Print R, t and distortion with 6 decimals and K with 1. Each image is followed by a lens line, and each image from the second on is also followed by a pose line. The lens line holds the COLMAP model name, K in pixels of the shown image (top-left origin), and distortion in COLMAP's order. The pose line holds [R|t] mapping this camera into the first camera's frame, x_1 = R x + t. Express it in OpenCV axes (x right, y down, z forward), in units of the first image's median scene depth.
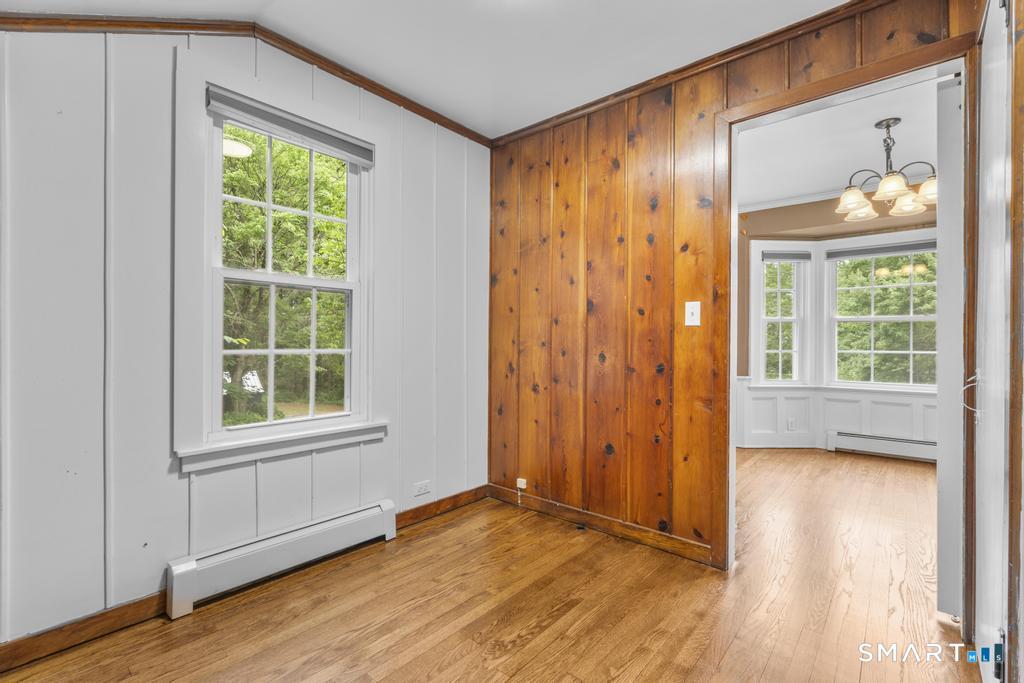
lens RADIAL K [[459.8, 0, 509.2], [0, 459.8, 341.4], [0, 0, 1]] dist [0.000587, 0.000287]
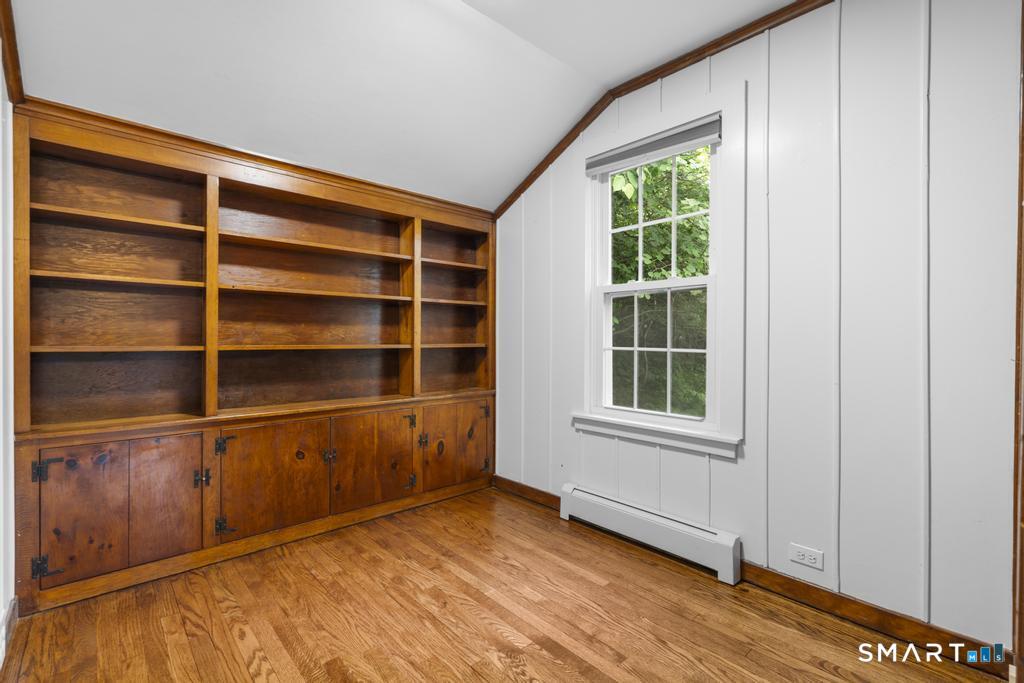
lens RADIAL K [[459.8, 0, 509.0], [0, 459.8, 341.2], [0, 0, 1]] dist [0.000587, 0.000287]
pose [[-0.119061, -0.003785, -0.992880, 0.692109], [-0.007592, 0.999967, -0.002901, 0.007367], [0.992858, 0.007193, -0.119086, 0.822324]]
